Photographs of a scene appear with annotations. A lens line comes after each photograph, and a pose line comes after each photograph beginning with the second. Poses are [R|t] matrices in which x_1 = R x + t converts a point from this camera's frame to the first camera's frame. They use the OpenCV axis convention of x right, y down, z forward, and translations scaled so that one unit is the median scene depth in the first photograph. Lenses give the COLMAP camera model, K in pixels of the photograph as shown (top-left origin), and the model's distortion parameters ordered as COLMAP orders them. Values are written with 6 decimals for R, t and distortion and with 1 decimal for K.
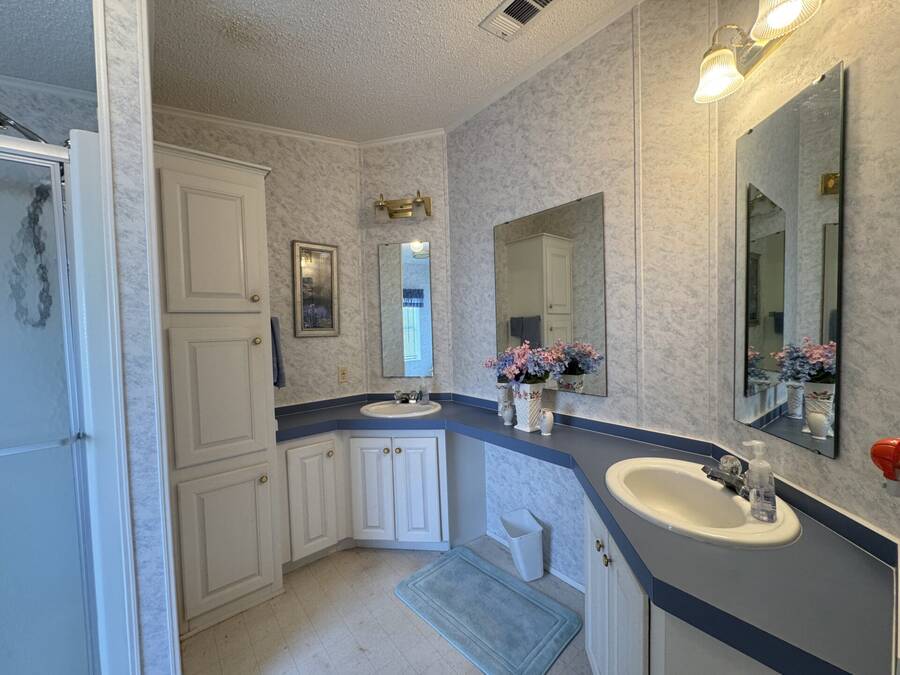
lens RADIAL K [[359.6, 0, 450.0], [0, 359.6, 337.5], [0, 0, 1]] dist [-0.003086, -0.000172]
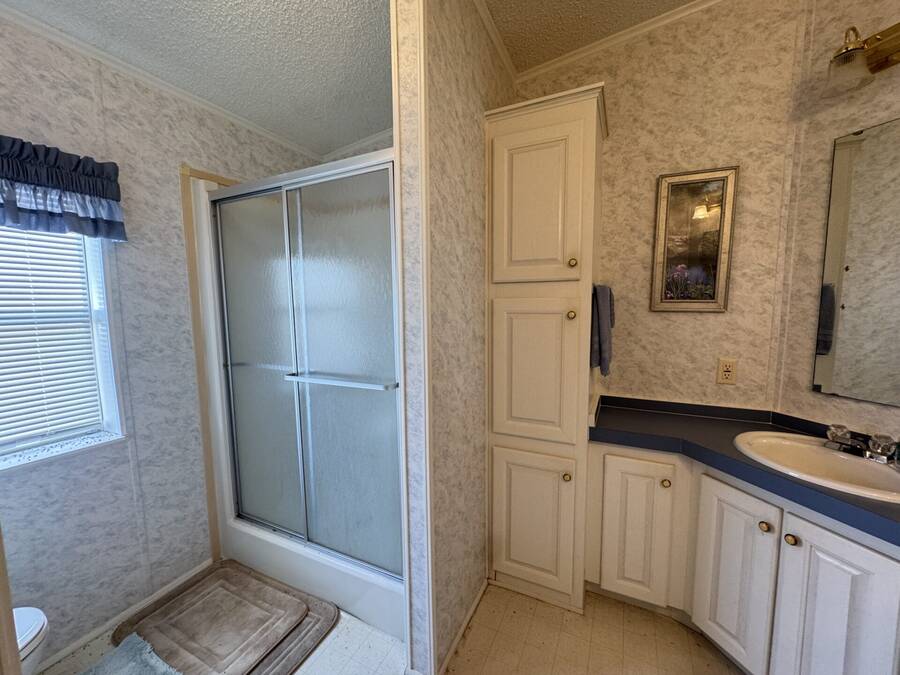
lens RADIAL K [[359.6, 0, 450.0], [0, 359.6, 337.5], [0, 0, 1]] dist [-0.003086, -0.000172]
pose [[0.417175, 0.117367, -0.901216, 0.076042], [-0.029866, 0.992861, 0.115477, -0.020356], [0.908335, -0.021258, 0.417702, 0.312613]]
